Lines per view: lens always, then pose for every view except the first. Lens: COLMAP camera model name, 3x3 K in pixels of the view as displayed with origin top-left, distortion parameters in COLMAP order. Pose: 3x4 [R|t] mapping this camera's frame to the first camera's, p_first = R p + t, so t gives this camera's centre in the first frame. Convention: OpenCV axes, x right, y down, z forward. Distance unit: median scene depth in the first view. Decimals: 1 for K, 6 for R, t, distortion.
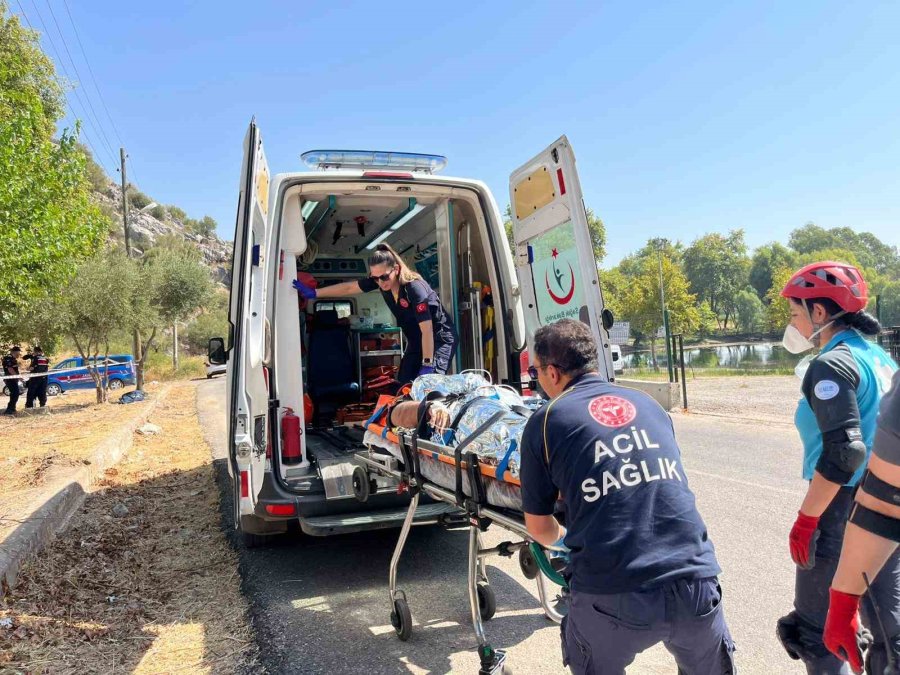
lens RADIAL K [[686.1, 0, 450.0], [0, 686.1, 337.5], [0, 0, 1]] dist [0.091900, -0.130845]
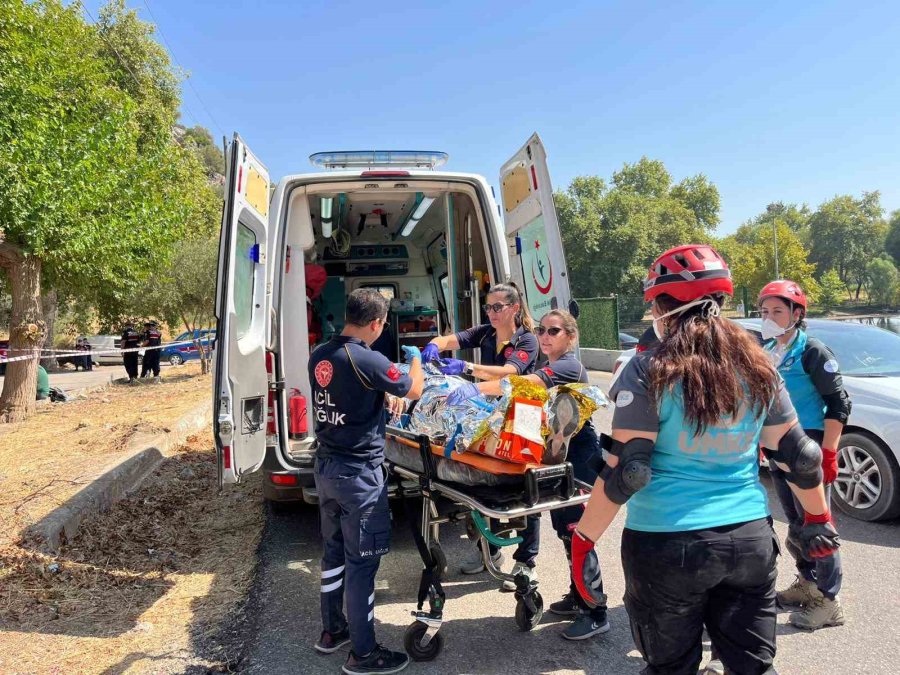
lens RADIAL K [[686.1, 0, 450.0], [0, 686.1, 337.5], [0, 0, 1]] dist [0.091900, -0.130845]
pose [[0.988292, 0.004057, -0.152522, 0.159770], [0.002099, 0.999190, 0.040181, -0.022316], [0.152562, -0.040031, 0.987483, -0.046245]]
